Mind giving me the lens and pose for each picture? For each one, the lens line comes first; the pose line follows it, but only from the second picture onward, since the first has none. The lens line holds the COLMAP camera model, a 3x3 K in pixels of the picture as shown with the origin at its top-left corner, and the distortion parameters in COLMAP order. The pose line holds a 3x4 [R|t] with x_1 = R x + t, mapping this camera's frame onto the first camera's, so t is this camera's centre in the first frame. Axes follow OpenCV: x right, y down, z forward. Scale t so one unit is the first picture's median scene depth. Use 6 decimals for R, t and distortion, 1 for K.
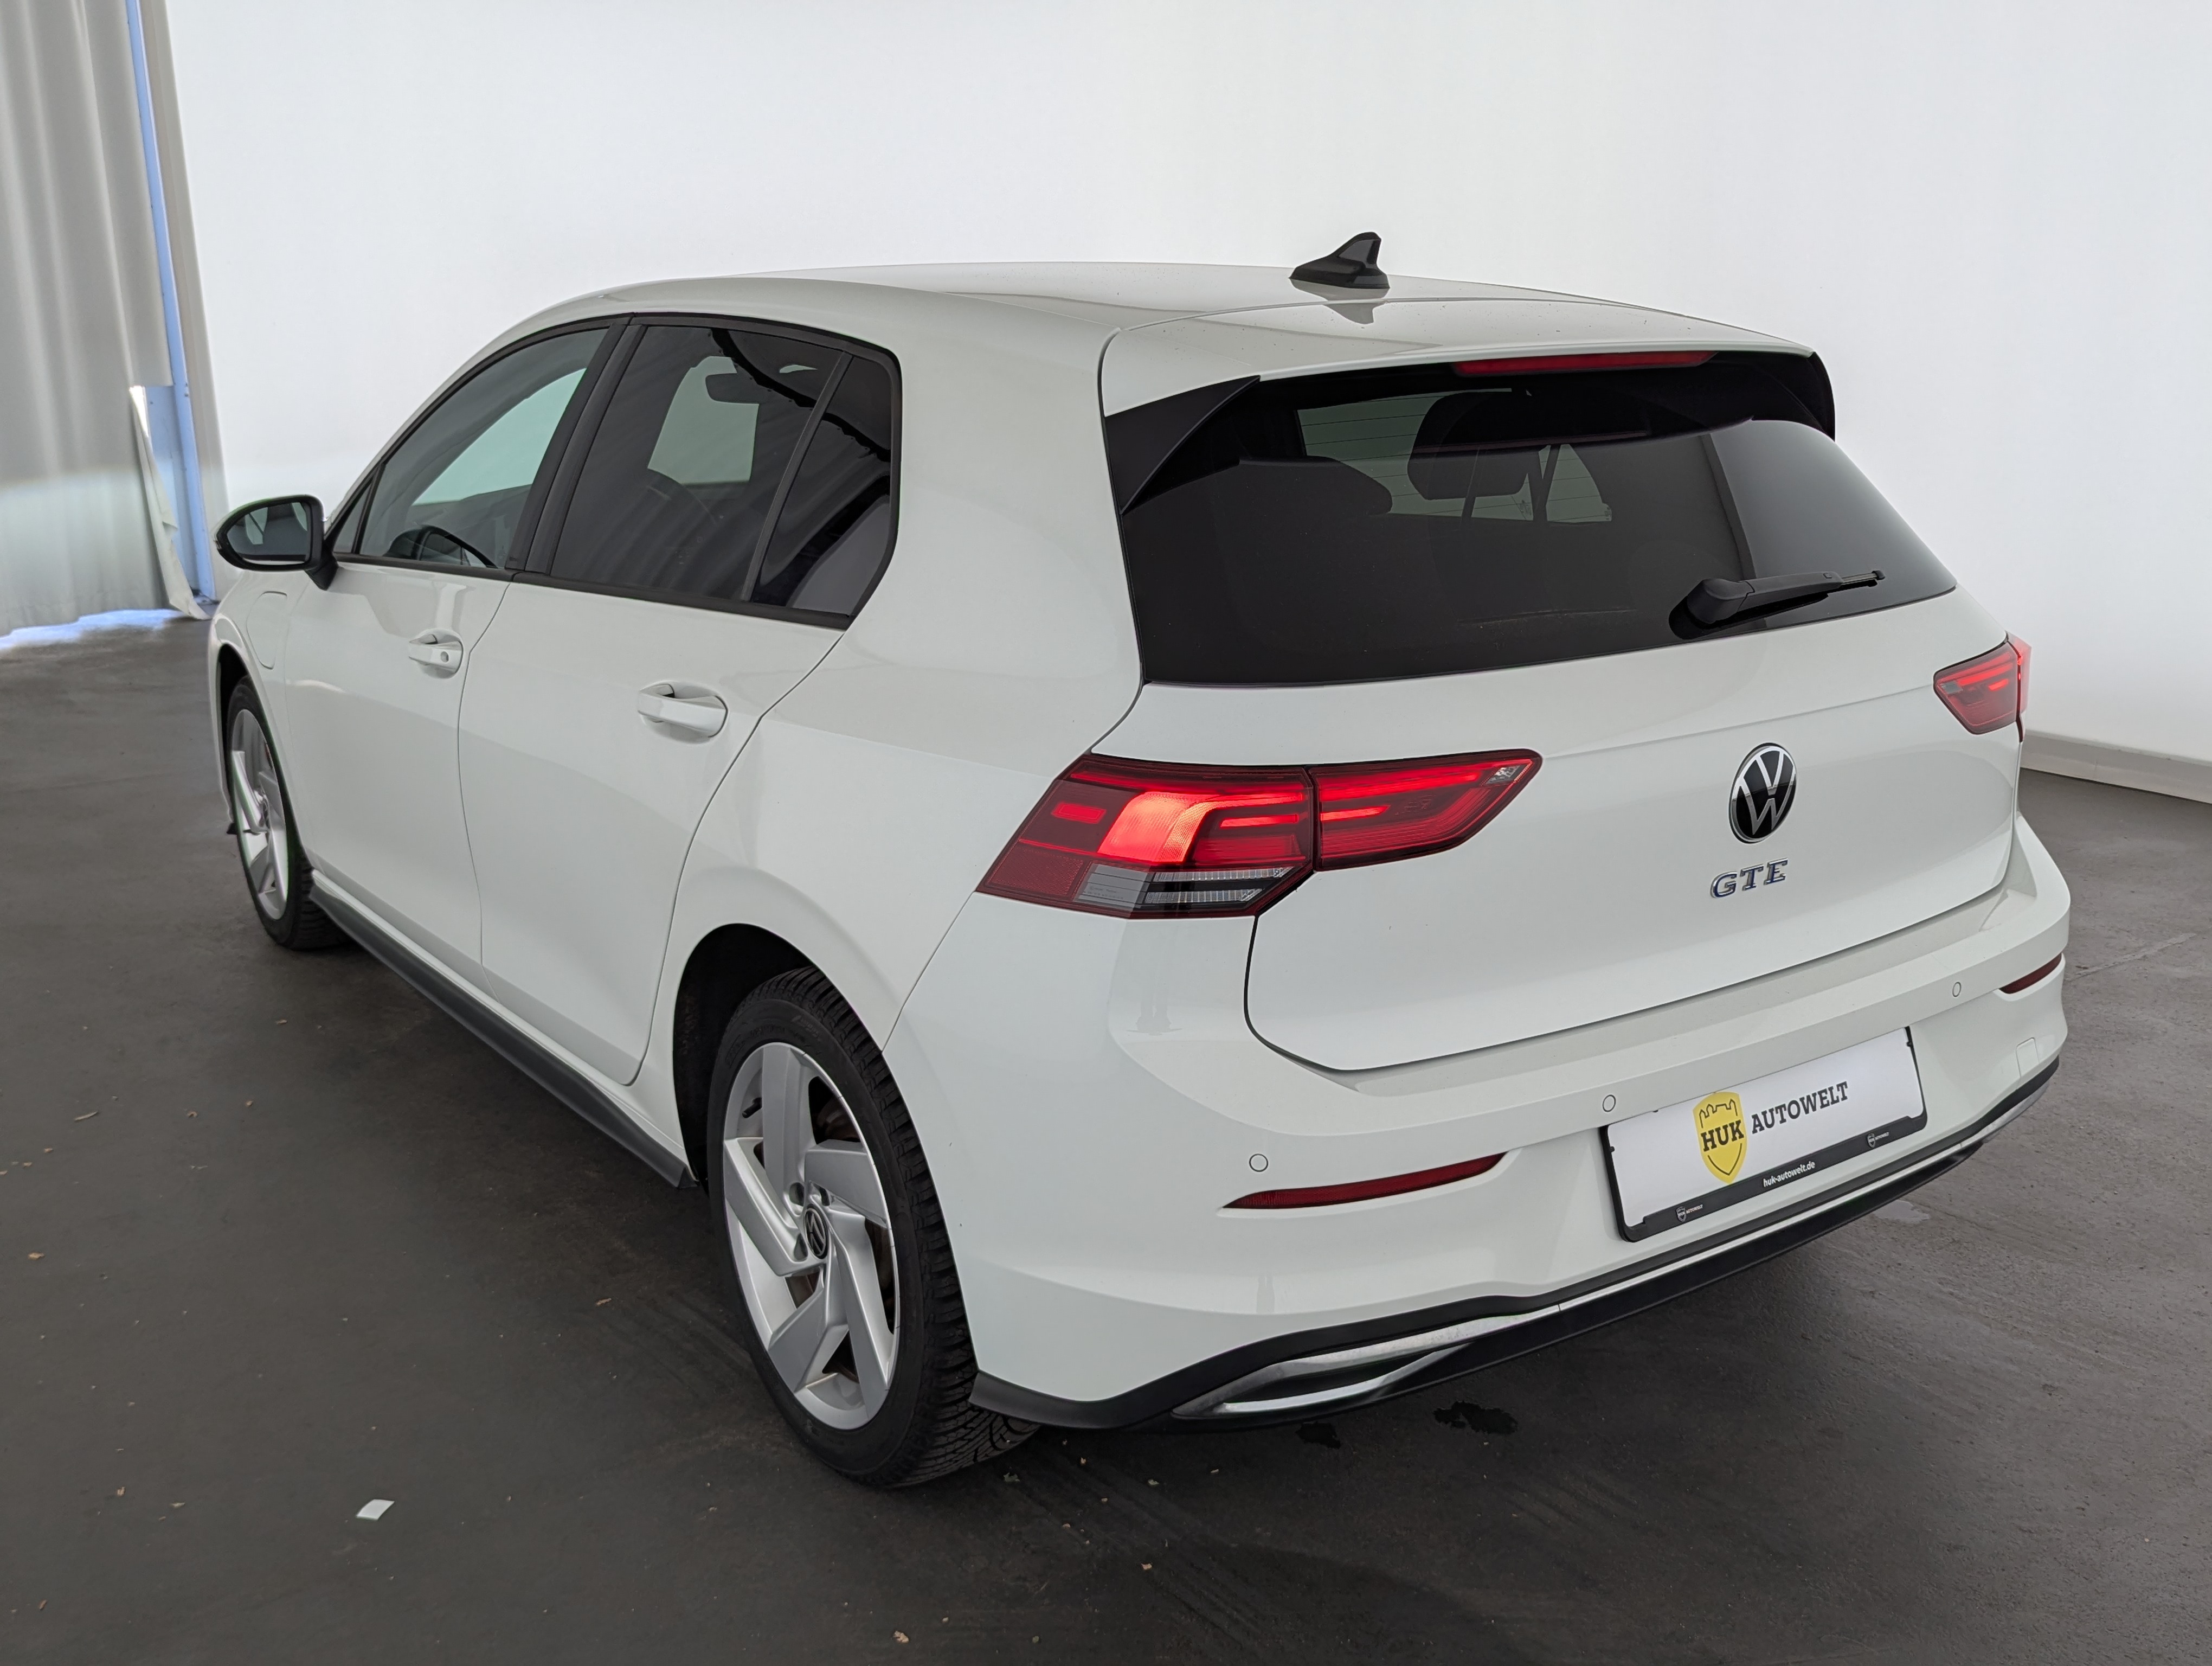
lens RADIAL K [[2012.1, 0, 1079.9], [0, 2012.1, 801.4], [0, 0, 1]] dist [0.044828, -0.008282]
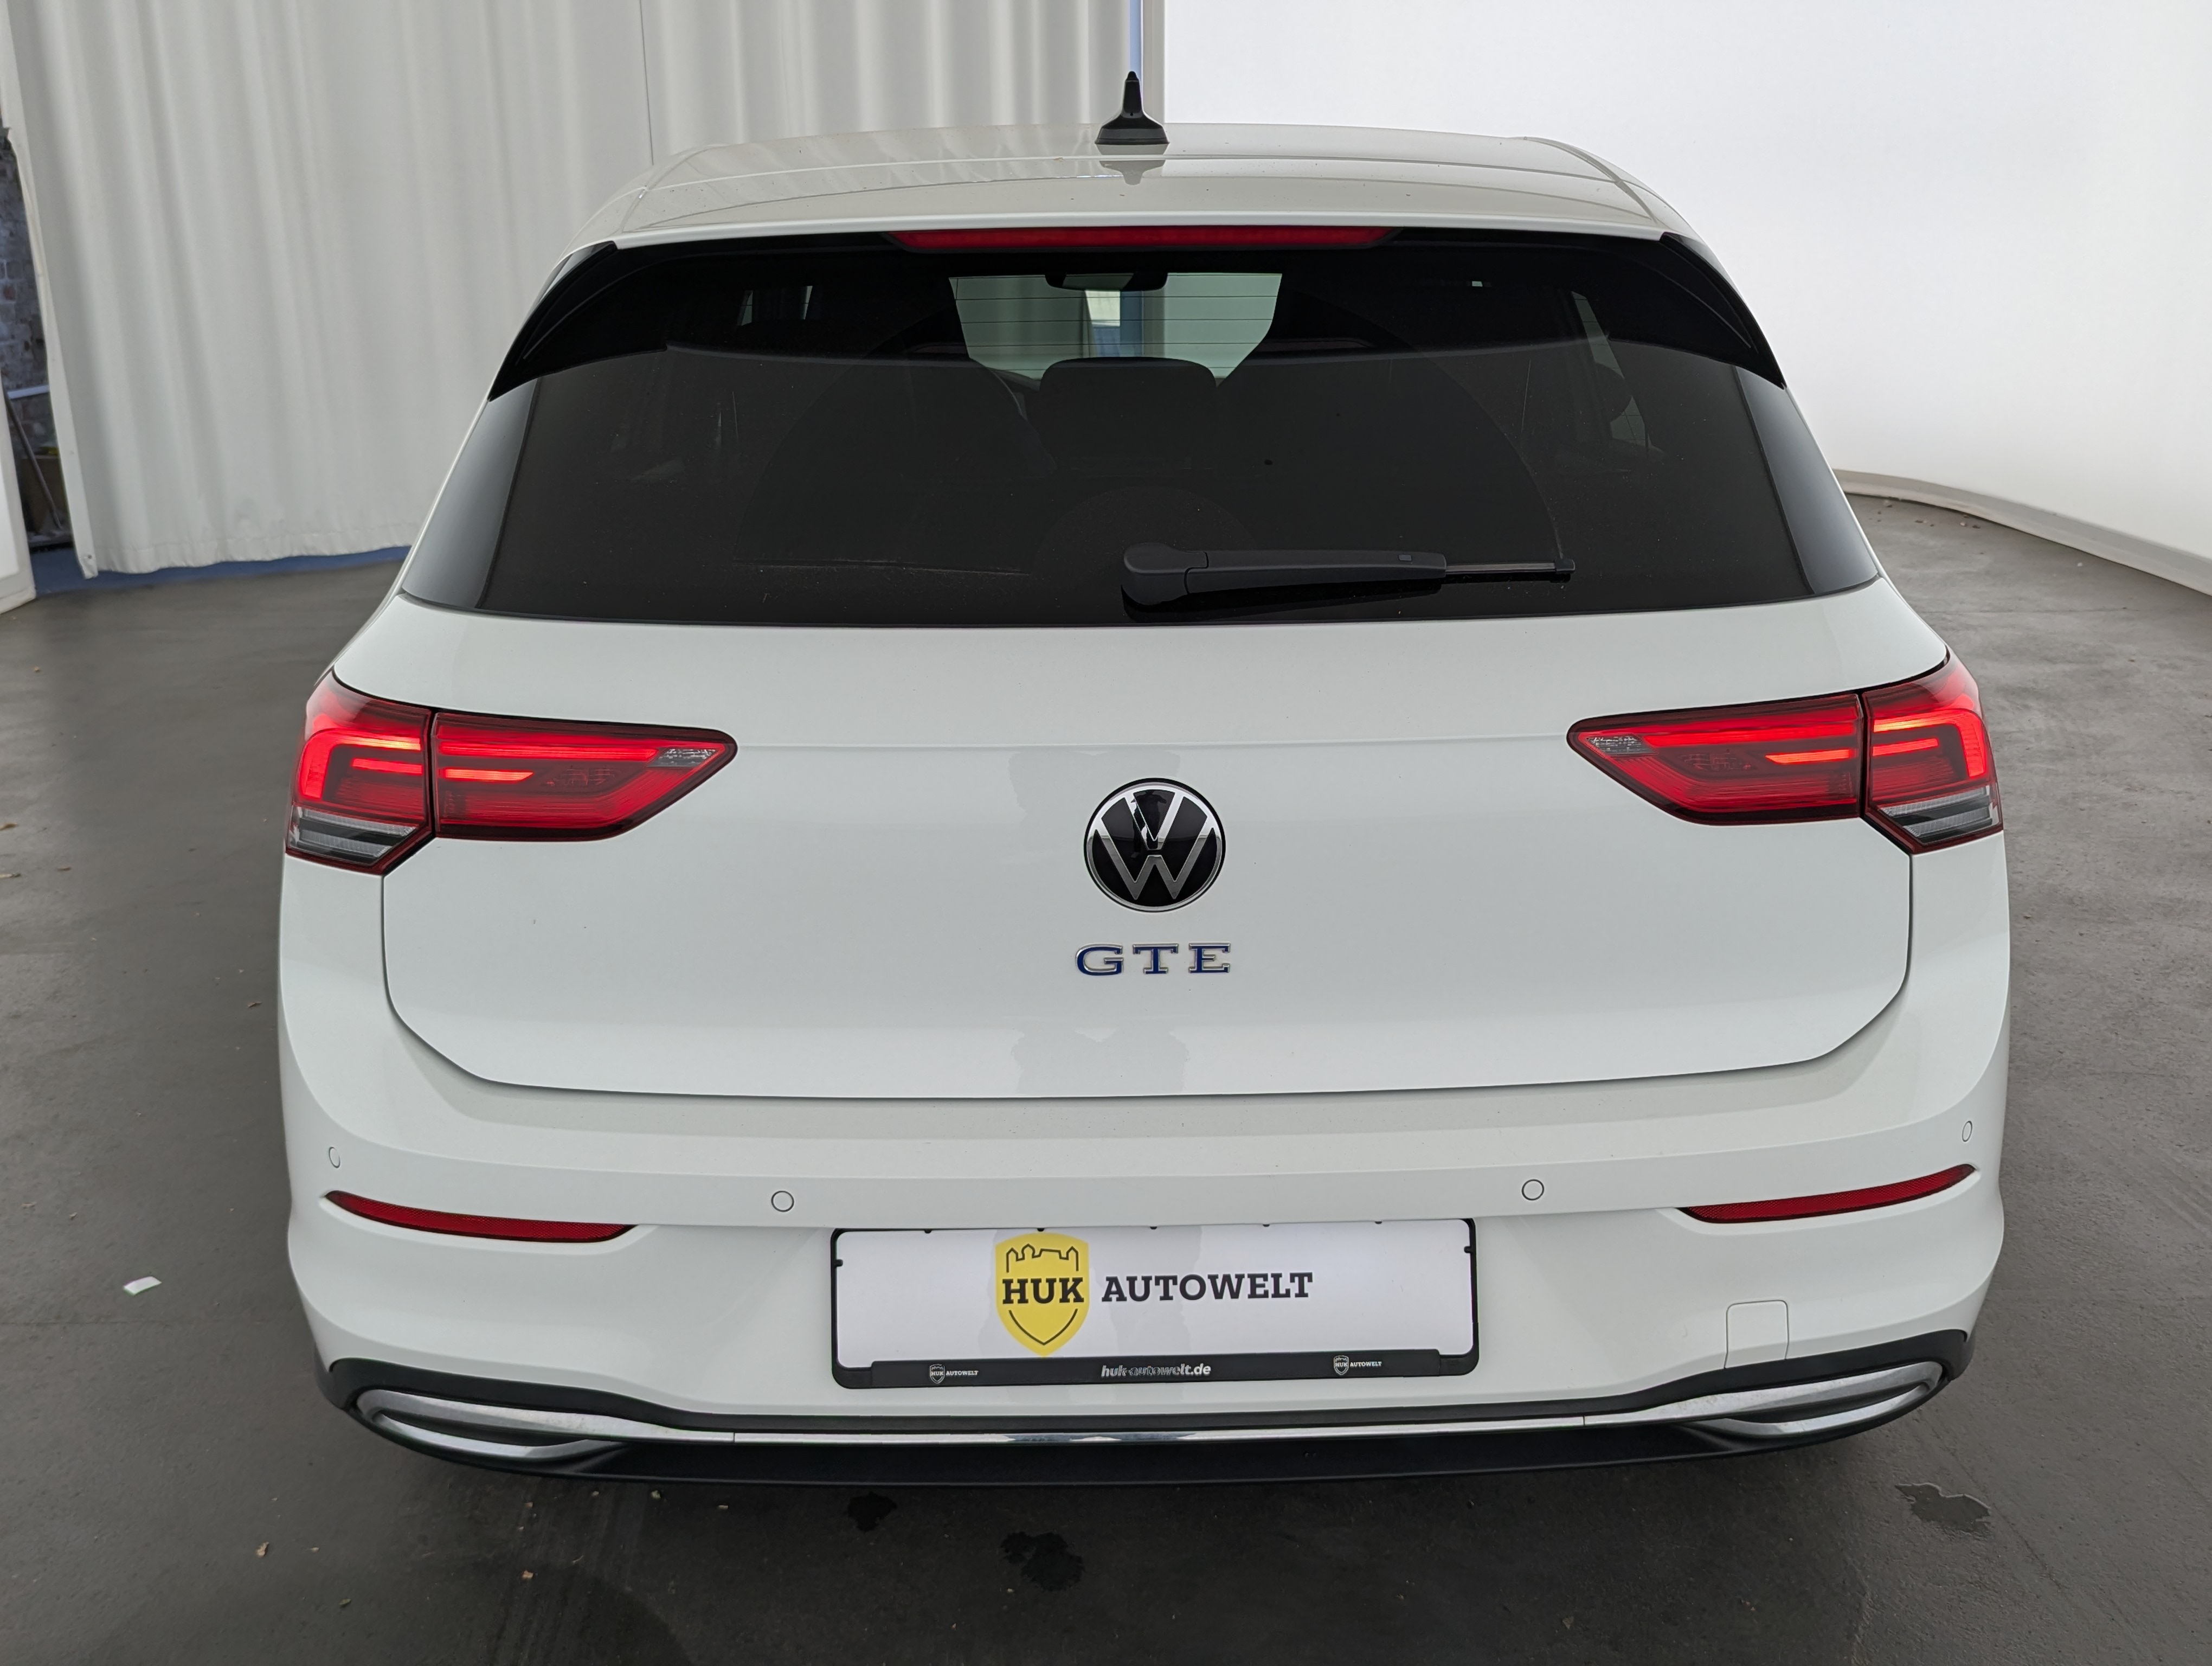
lens RADIAL K [[1952.8, 0, 1110.6], [0, 1952.8, 768.0], [0, 0, 1]] dist [0.040008, -0.001575]
pose [[0.832458, 0.158190, -0.531026, 0.687814], [-0.133375, 0.987409, 0.085059, -0.088425], [0.537796, 0.000017, 0.843075, 0.406636]]
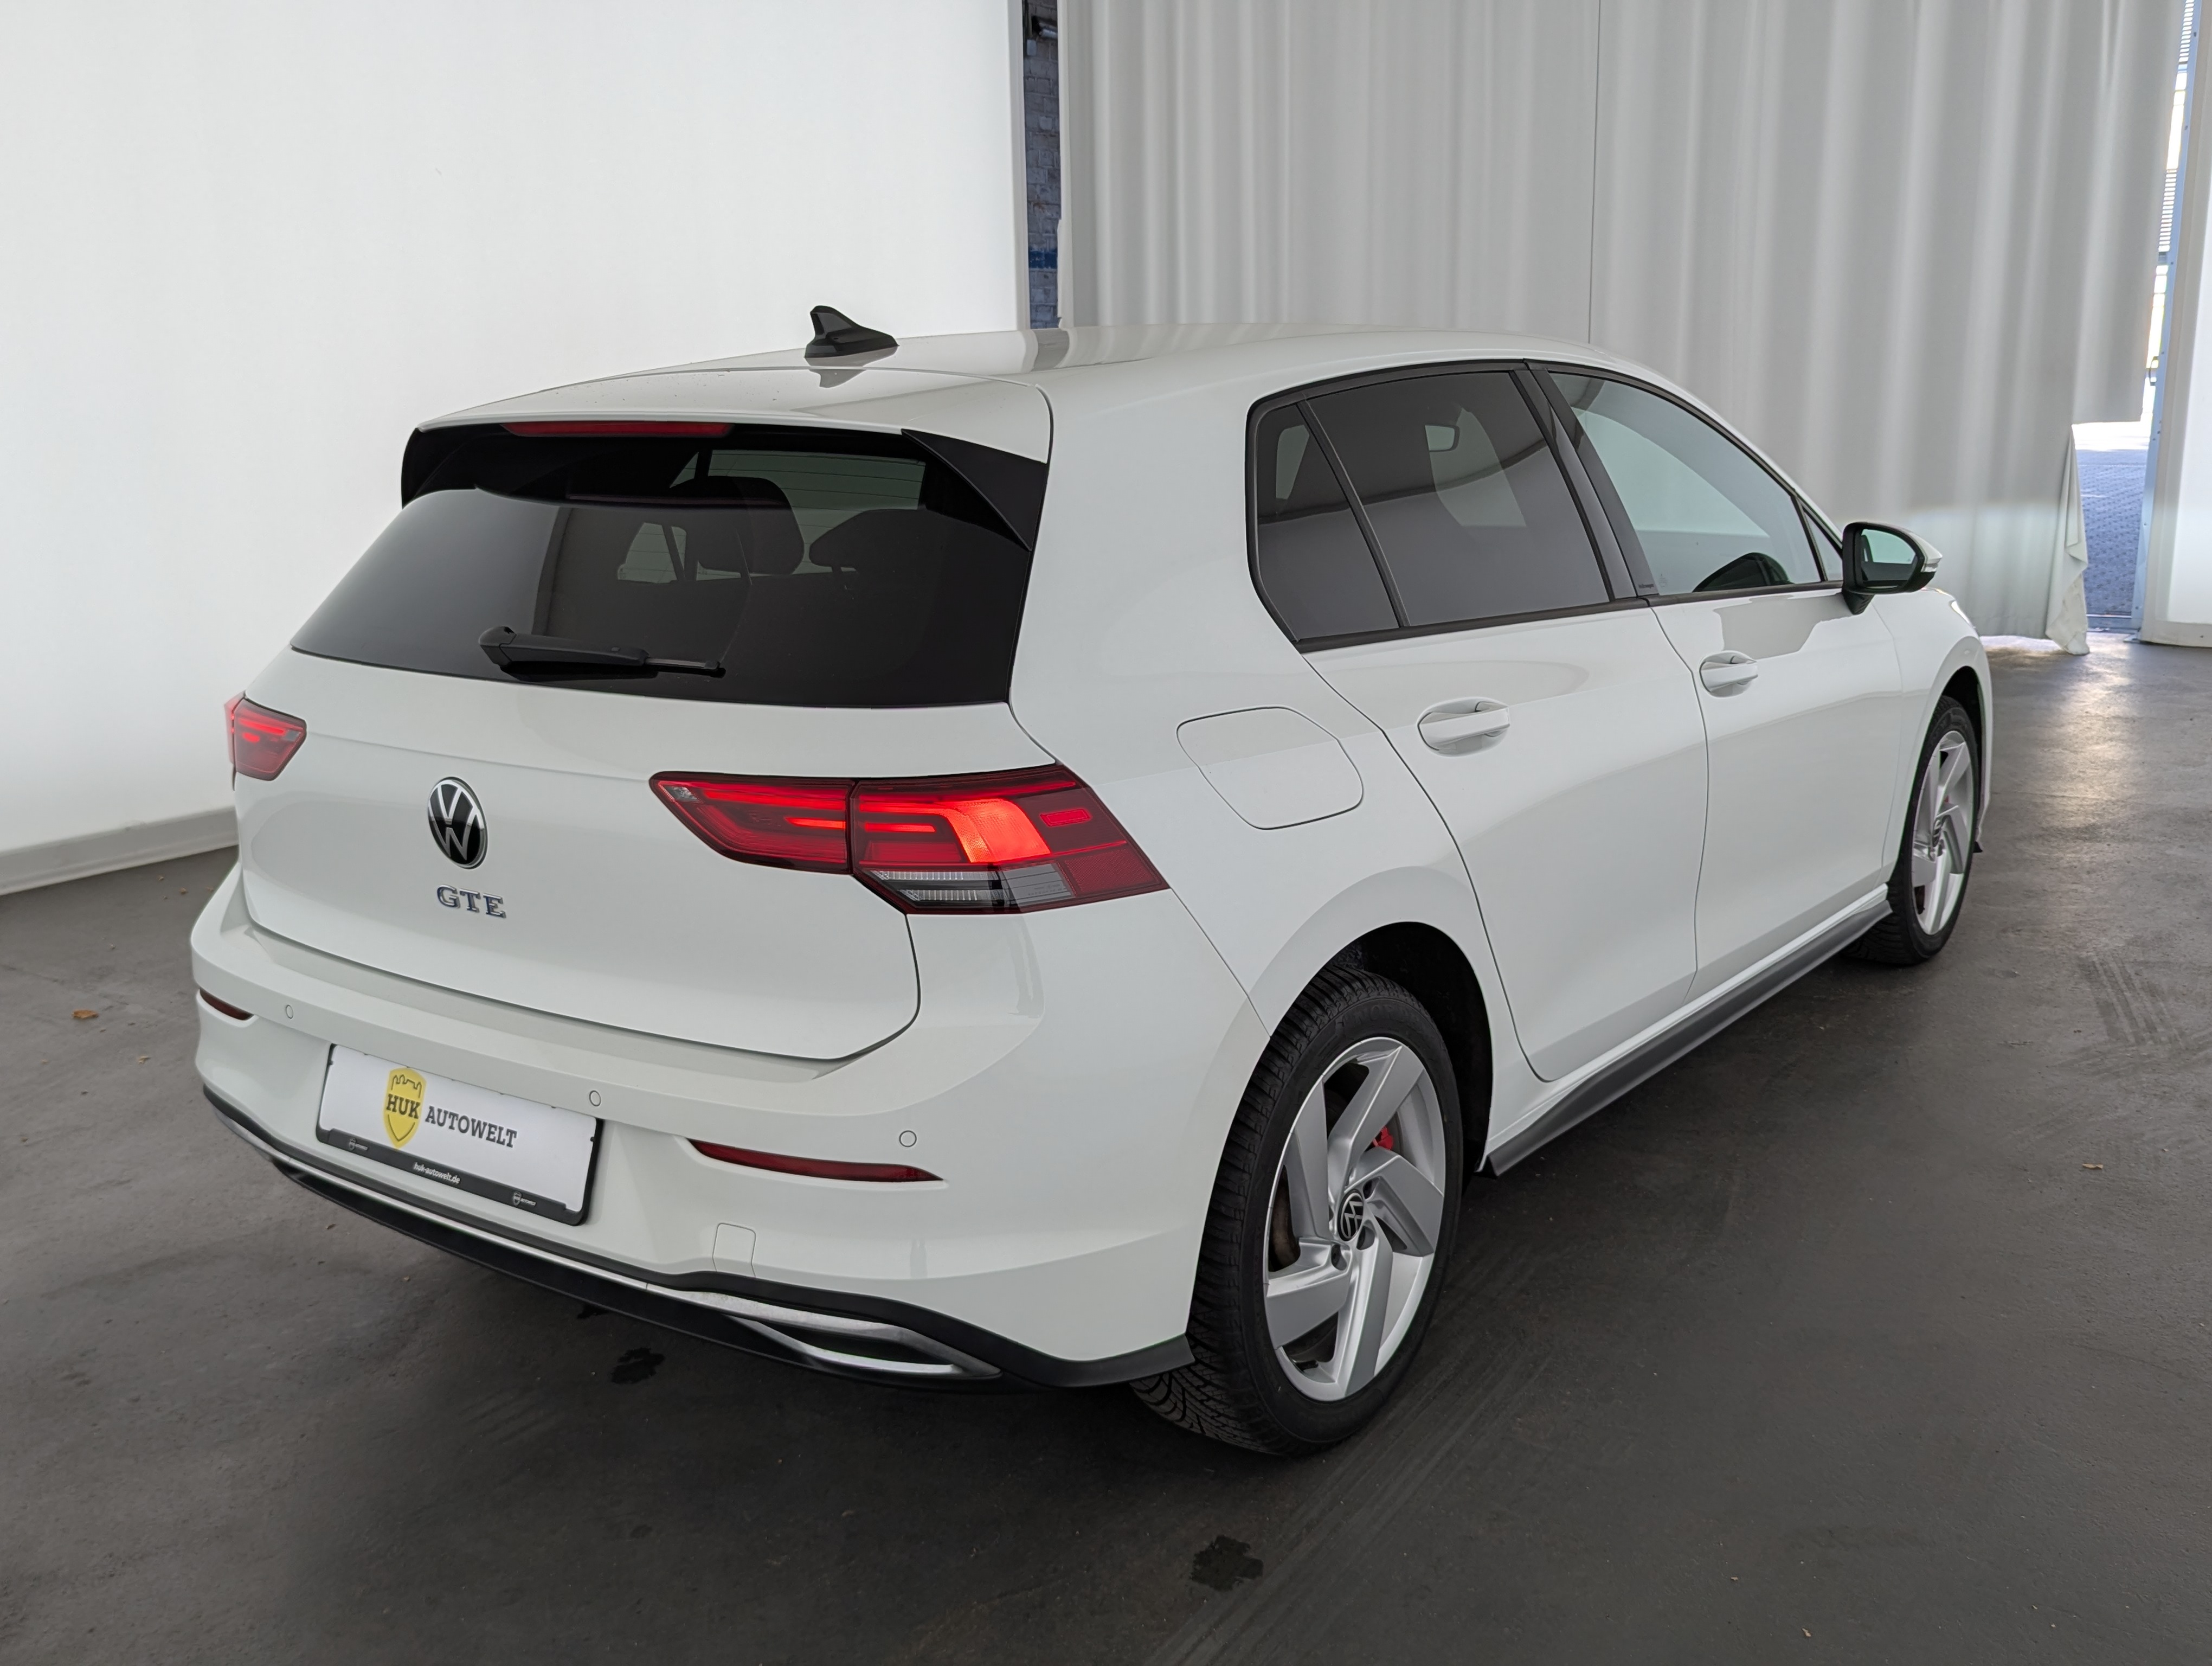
lens RADIAL K [[2012.1, 0, 1079.9], [0, 2012.1, 801.4], [0, 0, 1]] dist [0.044828, -0.008282]
pose [[0.324885, 0.197180, -0.924970, 1.456802], [-0.206332, 0.969243, 0.134146, -0.231852], [0.922972, 0.147268, 0.355577, 0.919292]]
